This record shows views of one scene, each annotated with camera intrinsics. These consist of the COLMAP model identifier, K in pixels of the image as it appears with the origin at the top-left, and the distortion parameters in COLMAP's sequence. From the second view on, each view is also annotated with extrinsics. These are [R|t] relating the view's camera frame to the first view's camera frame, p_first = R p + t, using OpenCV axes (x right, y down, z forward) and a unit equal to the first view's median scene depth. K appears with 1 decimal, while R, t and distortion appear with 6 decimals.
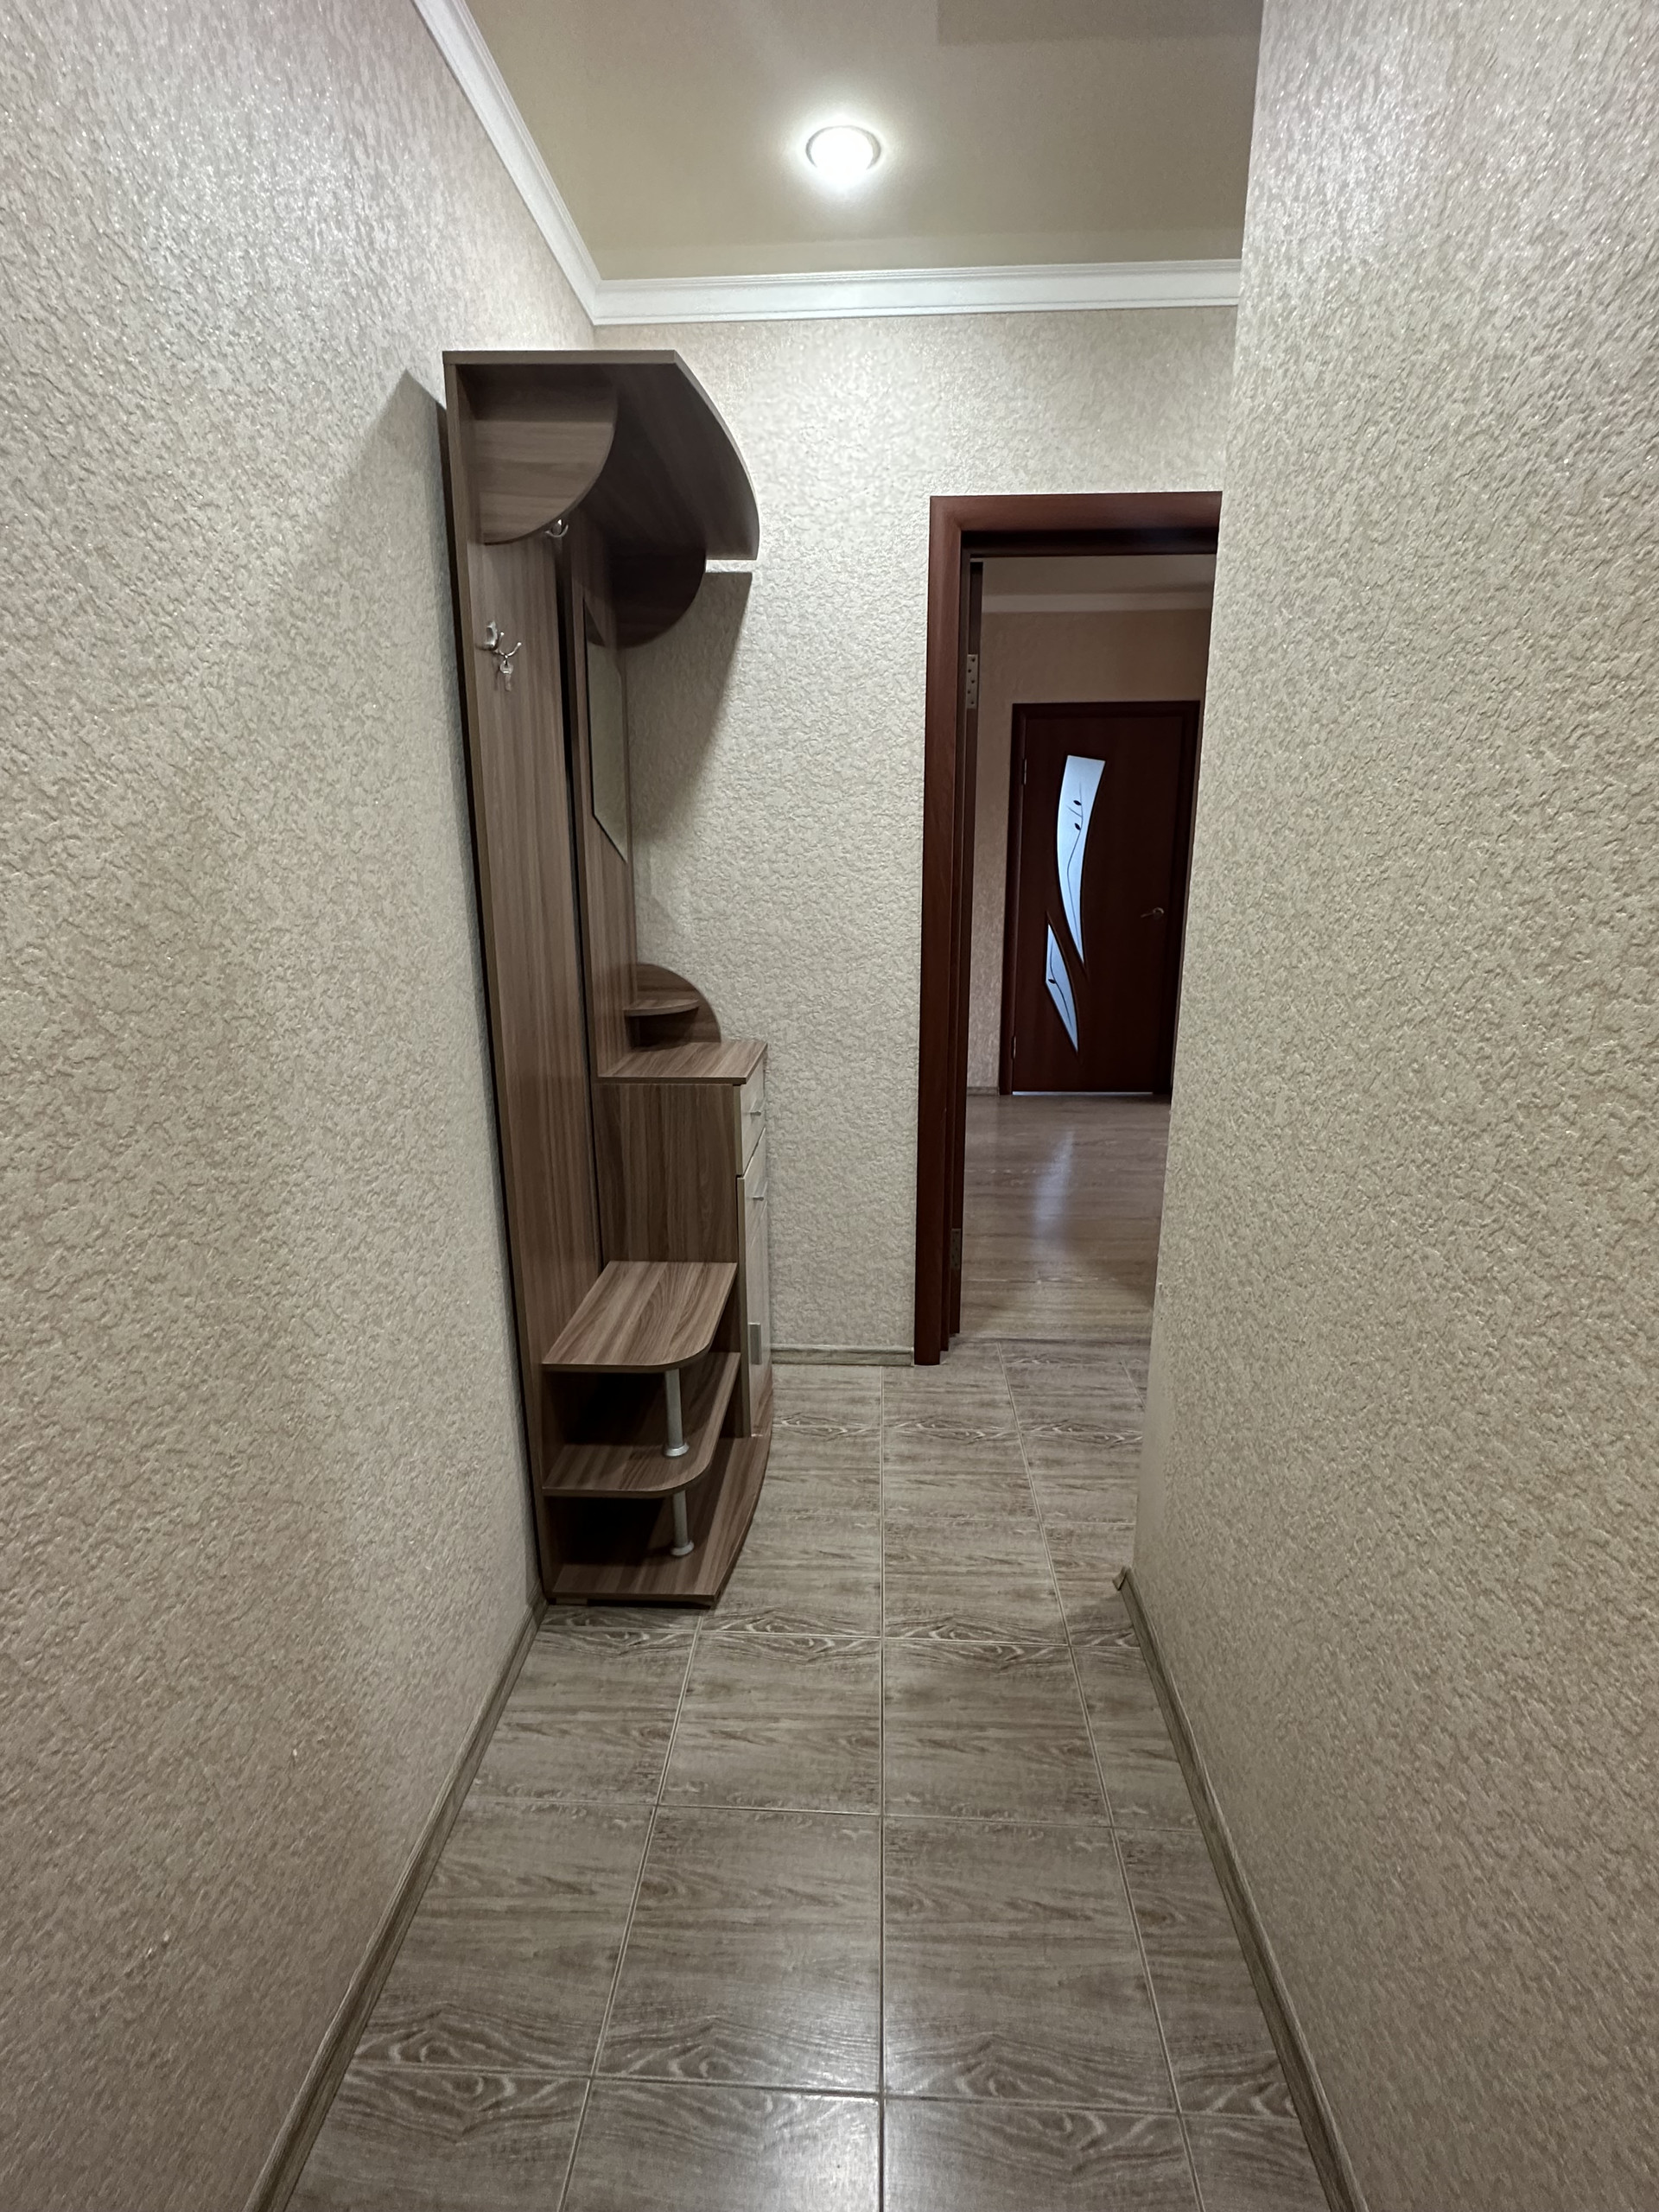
lens RADIAL K [[981.9, 0, 834.5], [0, 981.9, 1101.4], [0, 0, 1]] dist [-0.000565, -0.000574]
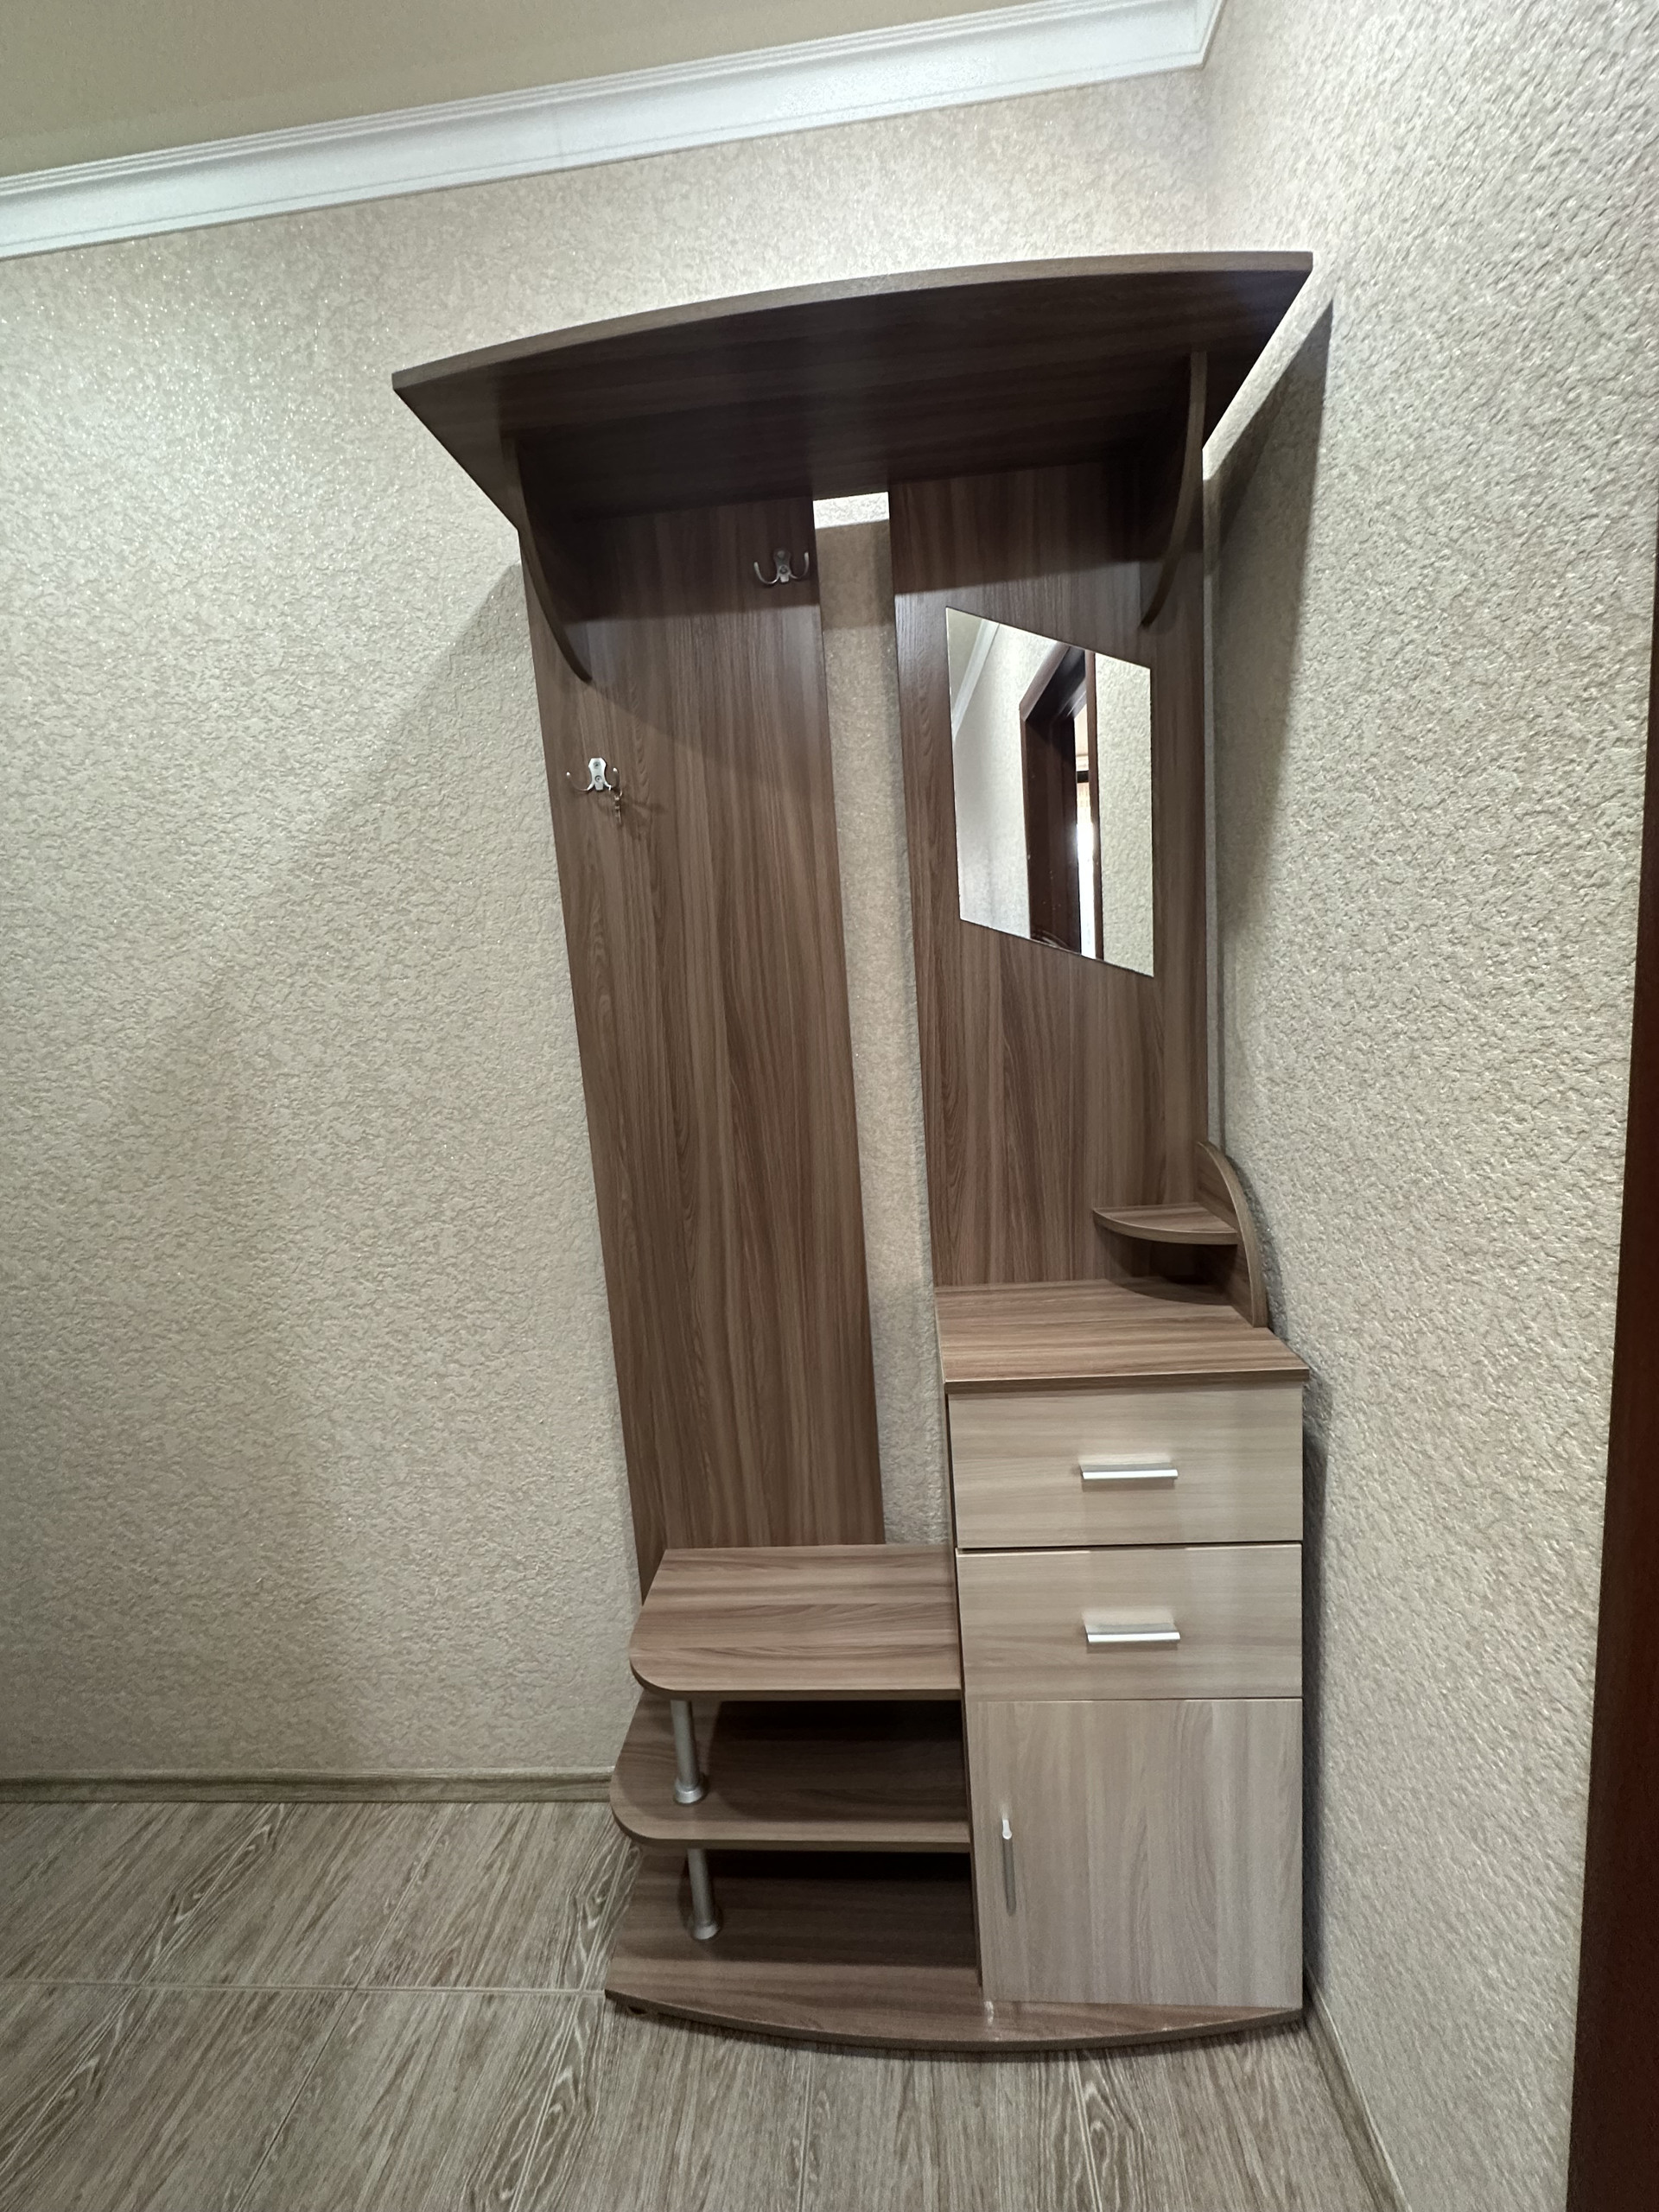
lens RADIAL K [[884.6, 0, 824.7], [0, 884.6, 1101.0], [0, 0, 1]] dist [-0.000819, -0.000284]
pose [[-0.026767, 0.144805, -0.989098, 0.739720], [-0.171347, 0.974144, 0.147253, -0.467721], [0.984847, 0.173421, -0.001263, 1.790049]]
